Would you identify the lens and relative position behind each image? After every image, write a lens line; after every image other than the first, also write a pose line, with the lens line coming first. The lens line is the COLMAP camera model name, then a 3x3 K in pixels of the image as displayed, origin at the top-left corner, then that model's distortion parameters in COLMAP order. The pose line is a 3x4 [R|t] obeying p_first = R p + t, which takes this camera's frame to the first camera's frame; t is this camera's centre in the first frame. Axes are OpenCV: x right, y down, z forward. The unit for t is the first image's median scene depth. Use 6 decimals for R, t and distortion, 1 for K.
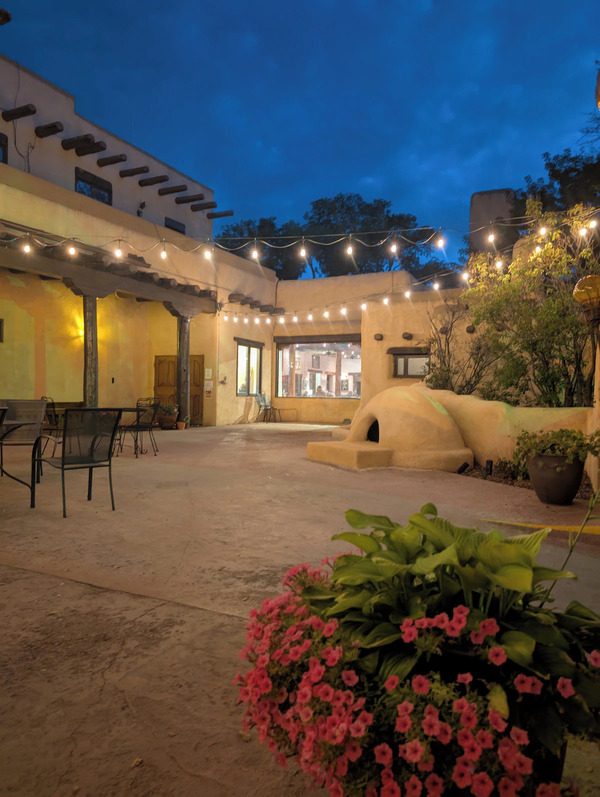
lens RADIAL K [[563.9, 0, 300.0], [0, 563.9, 398.5], [0, 0, 1]] dist [0.002611, -0.001465]
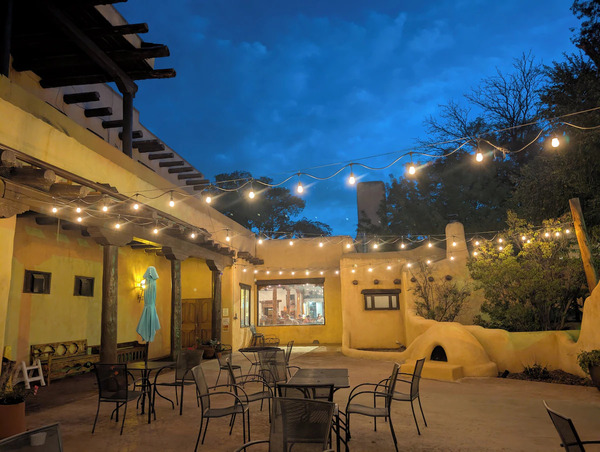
lens RADIAL K [[425.1, 0, 300.0], [0, 425.1, 226.0], [0, 0, 1]] dist [0.047730, -0.000602]
pose [[0.953273, 0.017378, 0.301610, -0.304534], [0.045374, 0.978785, -0.199803, -0.033853], [-0.298683, 0.204152, 0.932261, -0.025613]]
